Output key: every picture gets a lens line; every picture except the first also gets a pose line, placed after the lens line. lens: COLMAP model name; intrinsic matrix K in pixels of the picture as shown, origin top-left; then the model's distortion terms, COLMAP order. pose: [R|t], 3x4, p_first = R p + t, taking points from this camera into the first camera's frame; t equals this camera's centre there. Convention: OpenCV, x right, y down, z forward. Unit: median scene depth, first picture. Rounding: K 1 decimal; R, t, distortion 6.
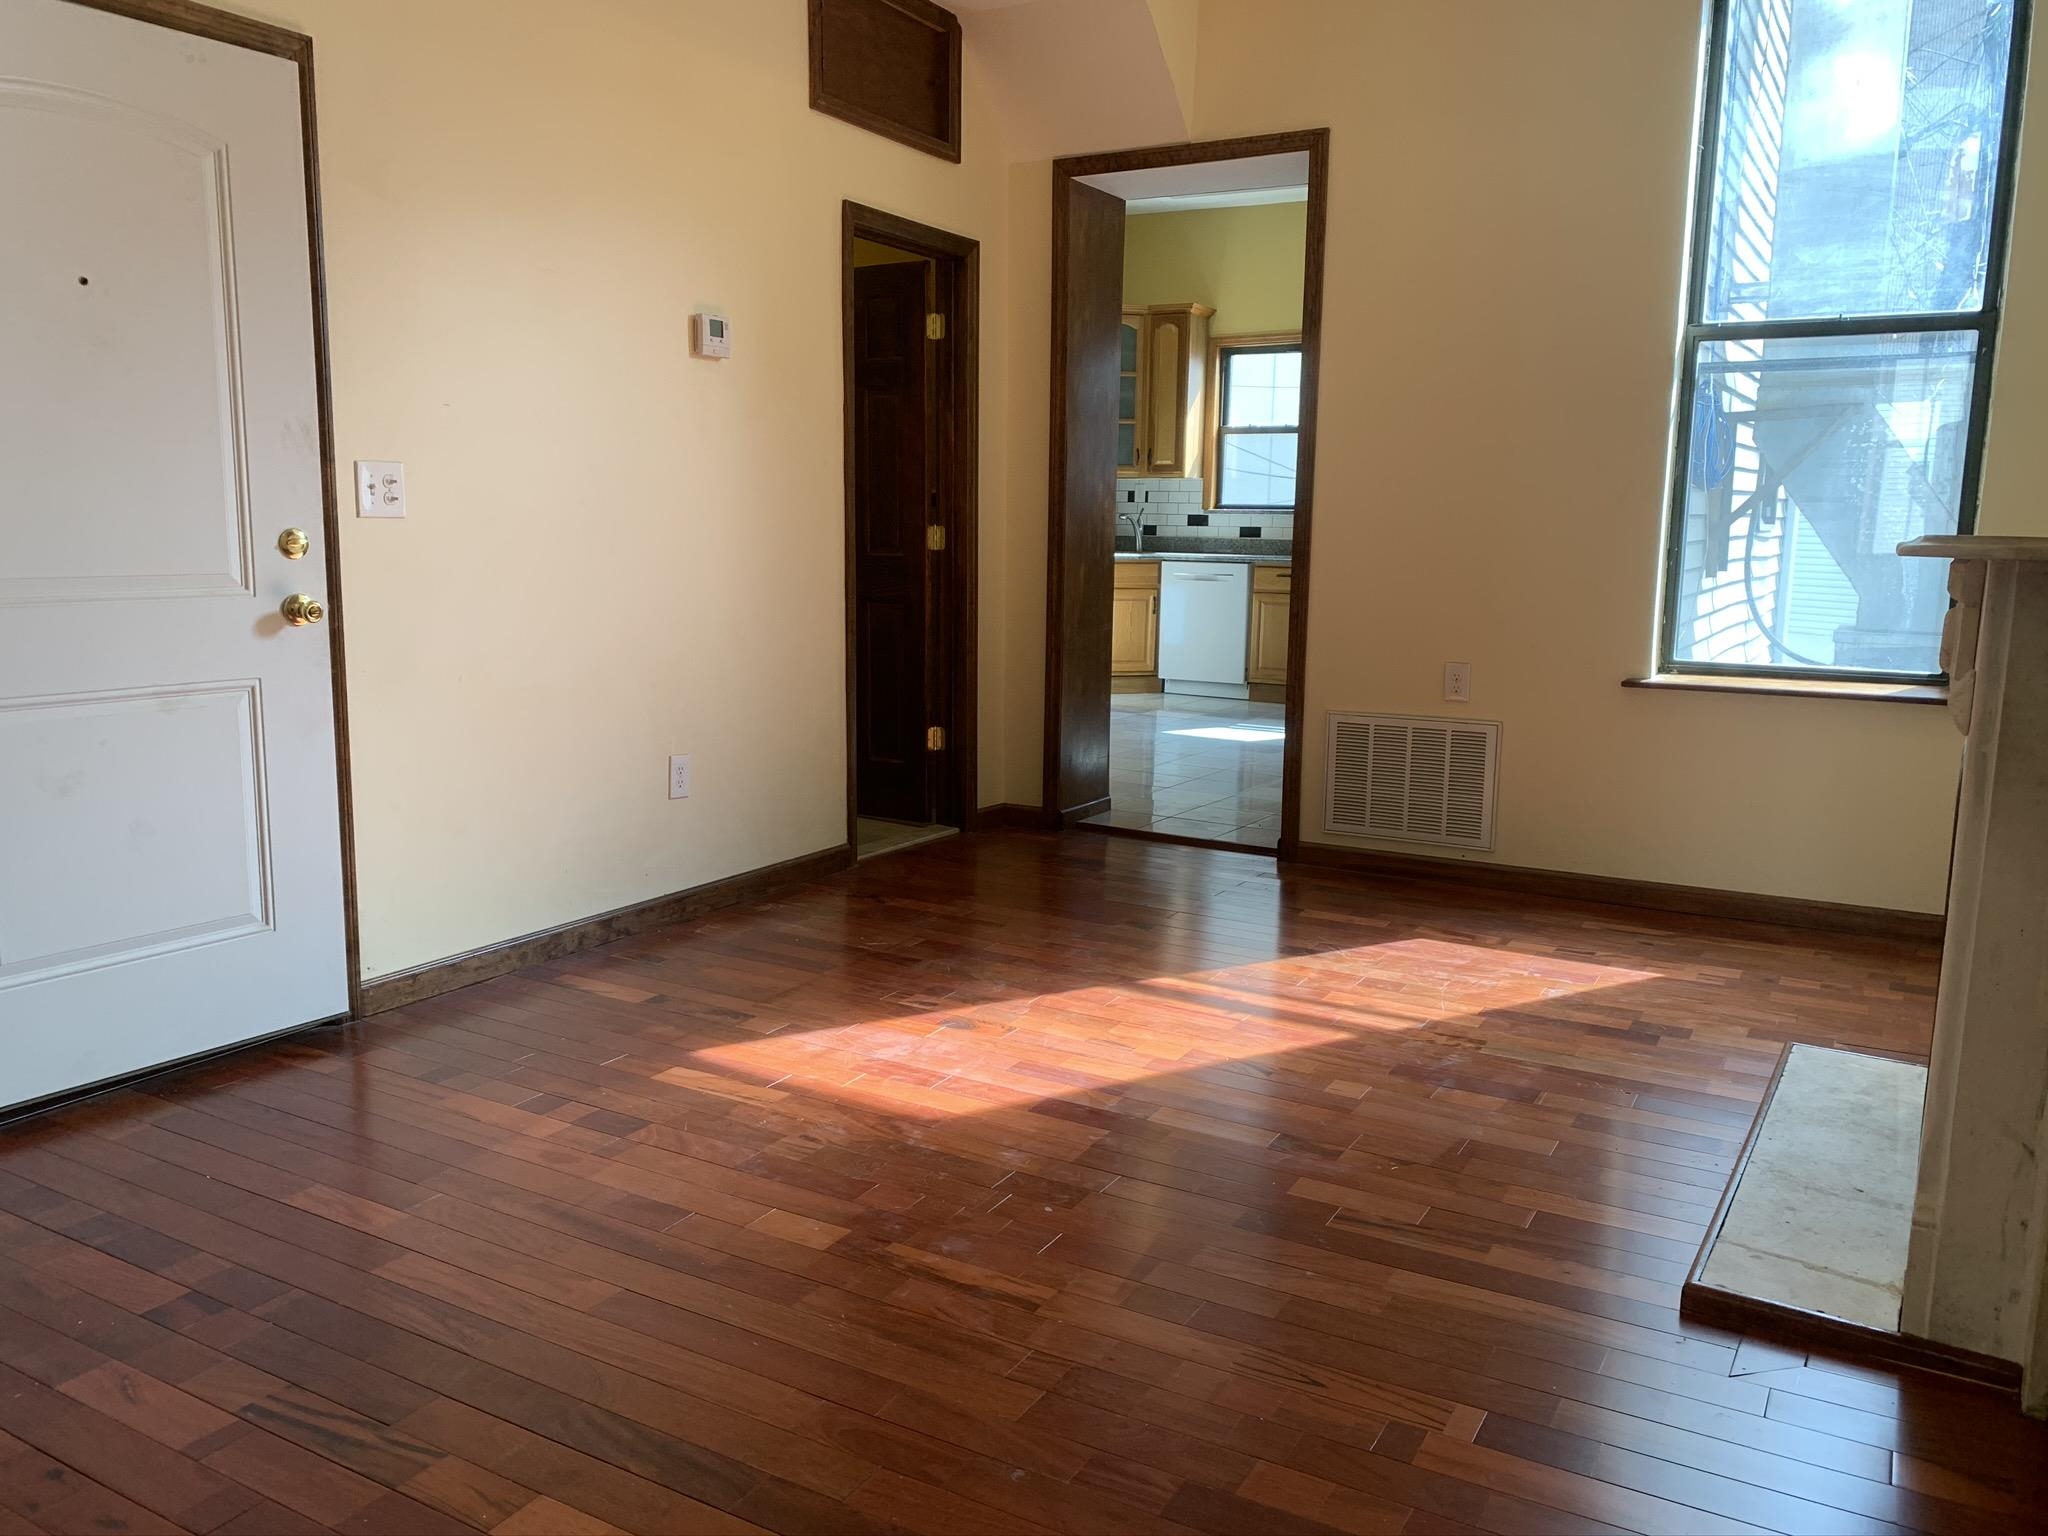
lens RADIAL K [[1563.0, 0, 1023.4], [0, 1563.0, 767.8], [0, 0, 1]] dist [-0.002707, -0.001732]
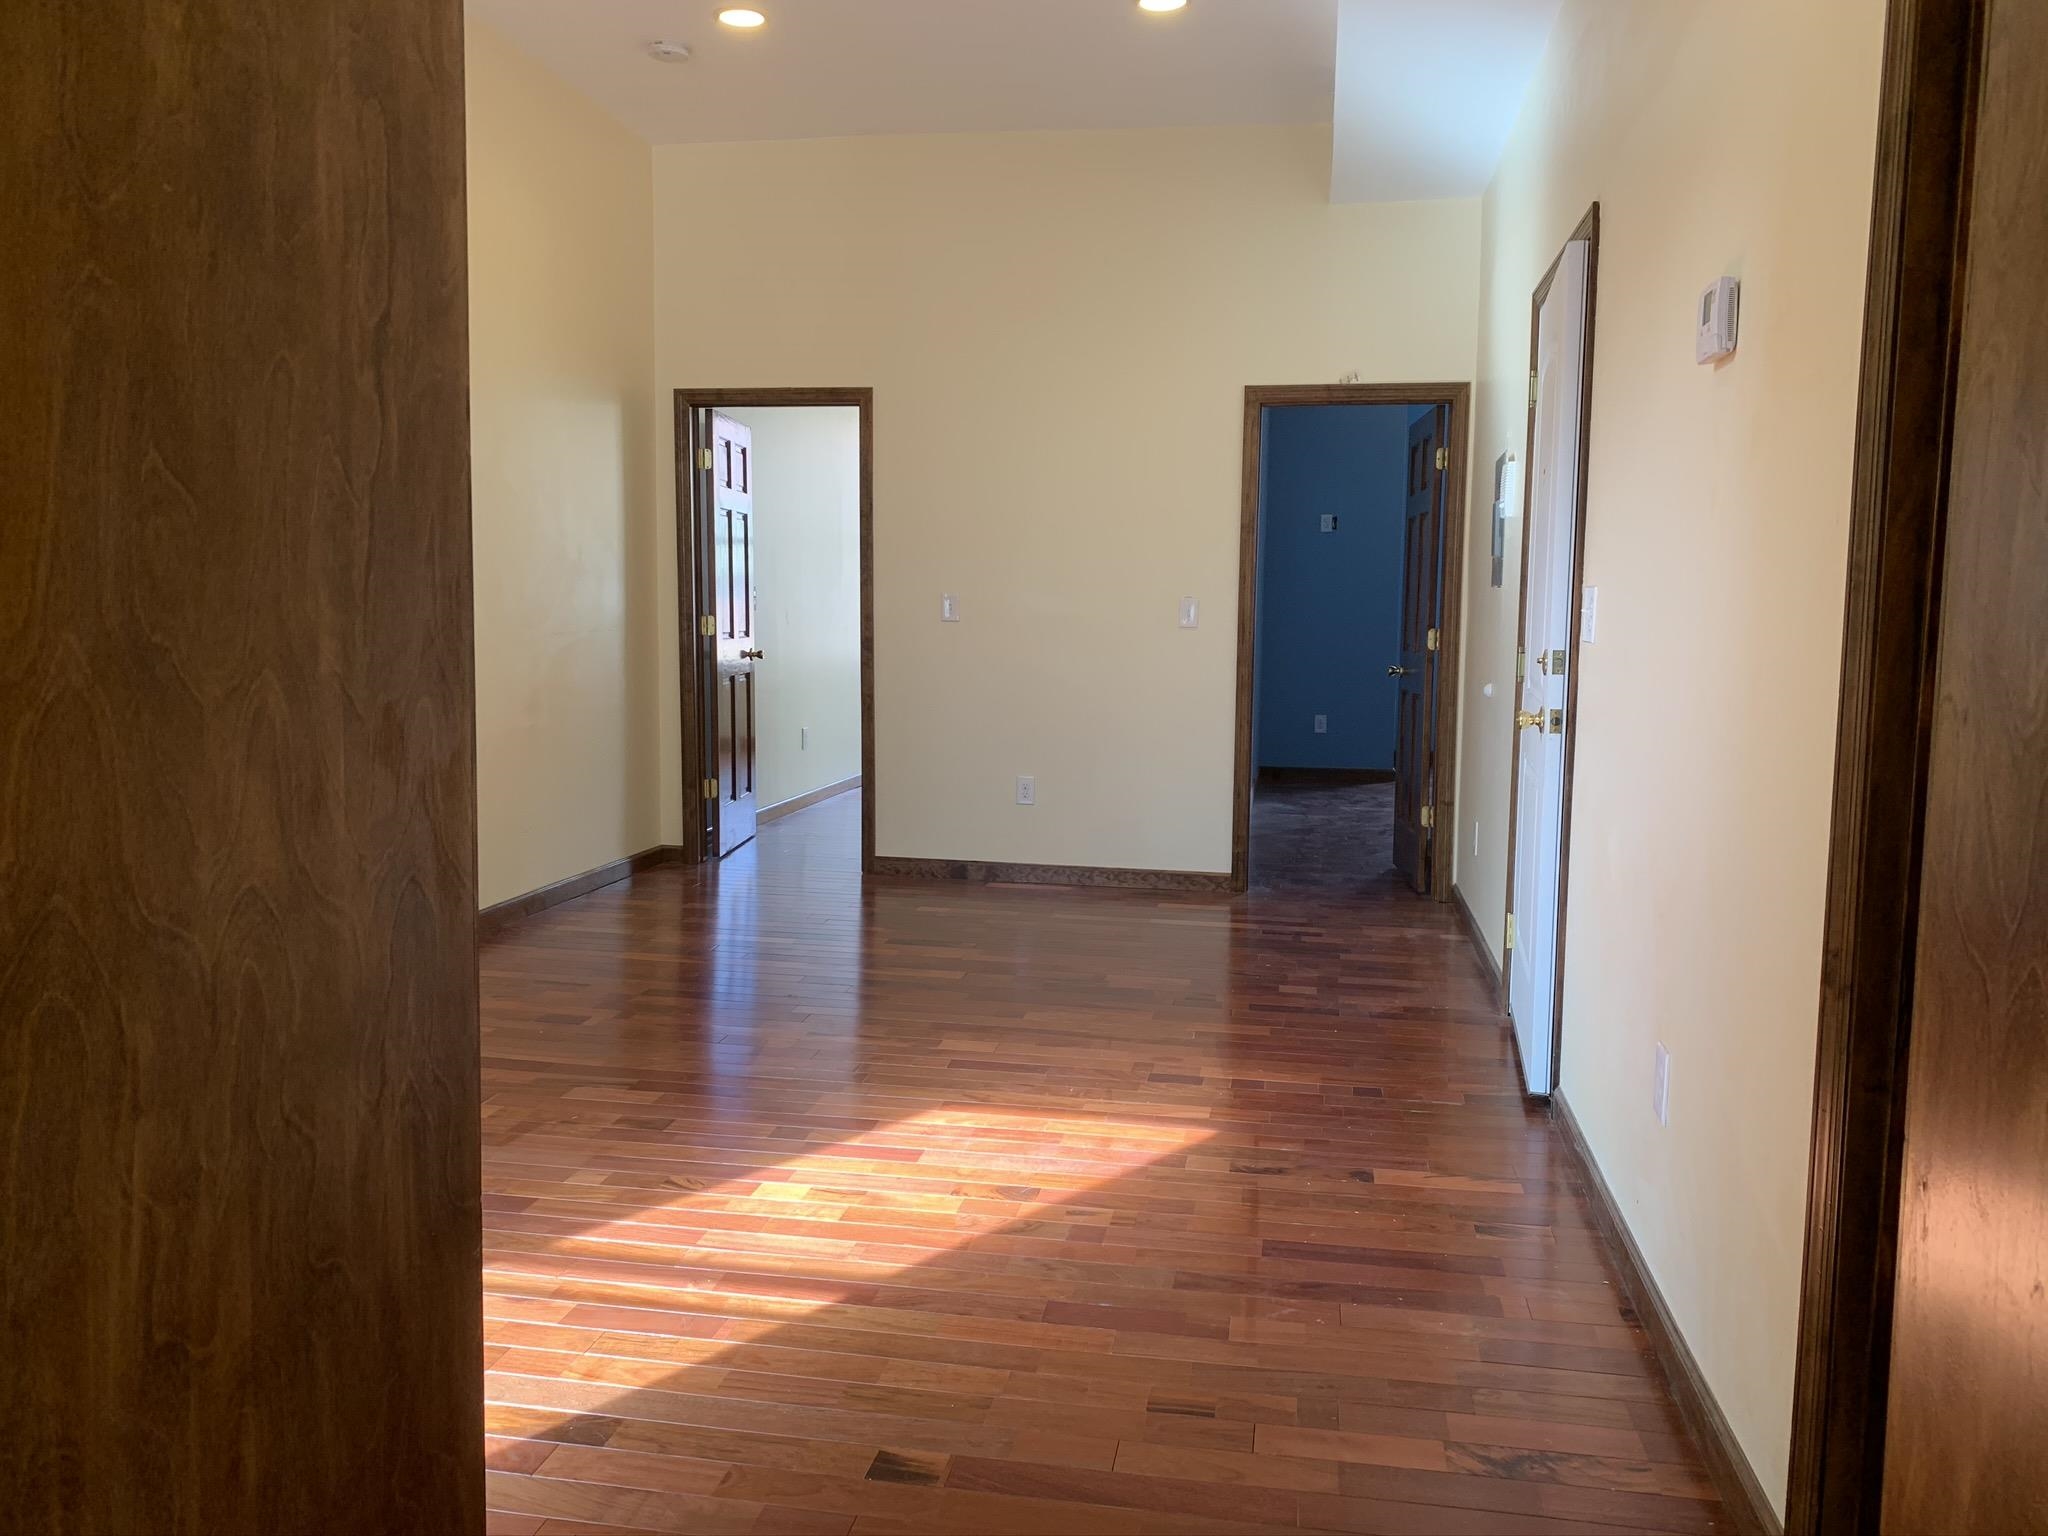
lens RADIAL K [[1563.0, 0, 1024.3], [0, 1563.0, 769.8], [0, 0, 1]] dist [-0.002707, -0.001732]
pose [[-0.944546, 0.005850, -0.328326, 0.247707], [-0.079618, 0.965928, 0.246262, -0.290195], [0.318580, 0.258747, -0.911898, 1.777794]]
